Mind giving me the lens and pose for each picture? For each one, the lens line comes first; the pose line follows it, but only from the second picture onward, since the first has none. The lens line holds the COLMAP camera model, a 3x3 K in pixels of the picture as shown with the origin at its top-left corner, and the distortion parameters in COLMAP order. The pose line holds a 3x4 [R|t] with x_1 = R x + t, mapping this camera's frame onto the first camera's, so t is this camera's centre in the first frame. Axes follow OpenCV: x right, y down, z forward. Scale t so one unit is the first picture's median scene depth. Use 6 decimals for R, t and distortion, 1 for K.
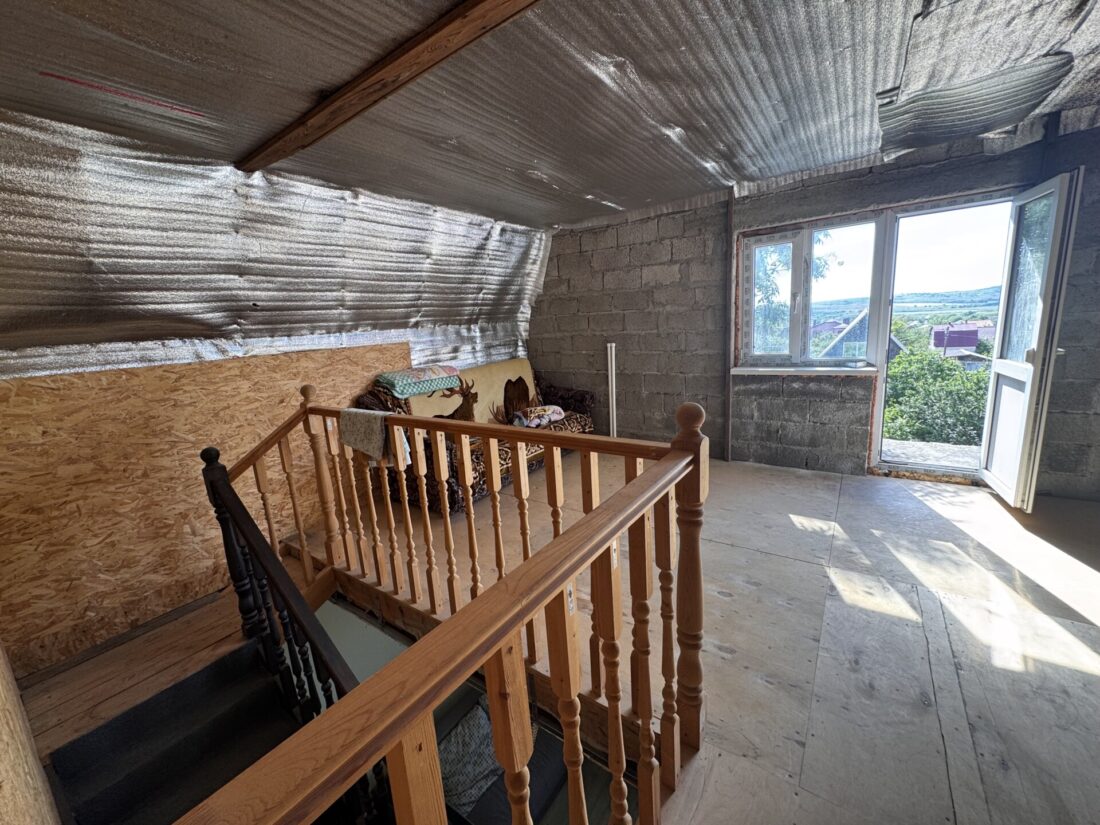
lens RADIAL K [[438.5, 0, 548.9], [0, 438.5, 409.1], [0, 0, 1]] dist [-0.002015, 0.000237]
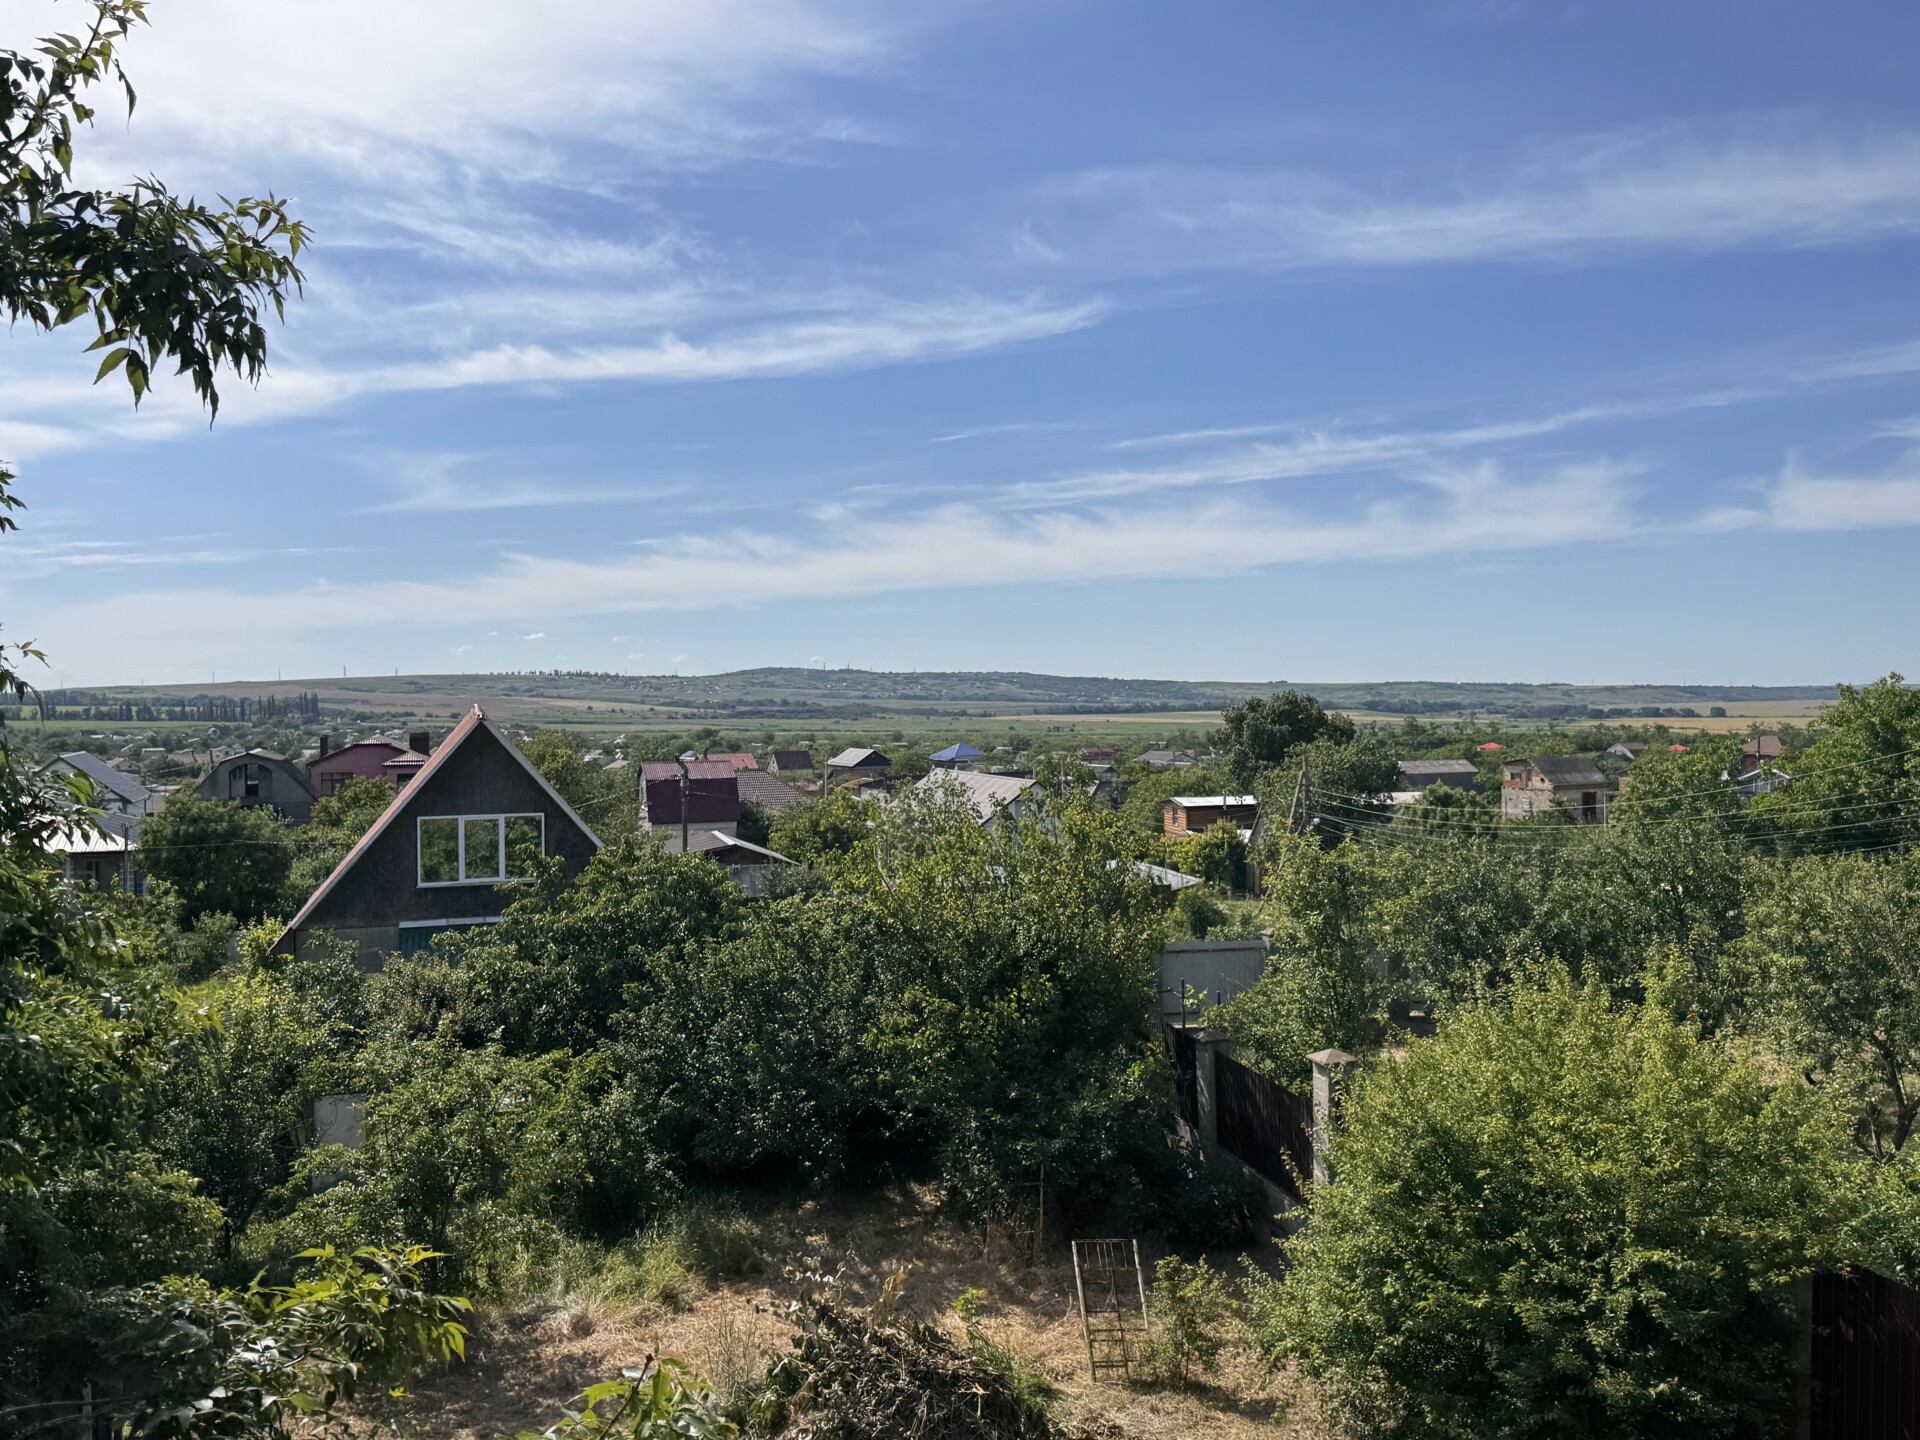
lens RADIAL K [[1562.4, 0, 969.1], [0, 1562.4, 717.3], [0, 0, 1]] dist [0.102471, -0.000378]
pose [[0.603918, 0.045935, 0.795722, 0.102725], [0.120729, 0.981547, -0.148291, -0.029144], [-0.787850, 0.185622, 0.587228, 0.153948]]
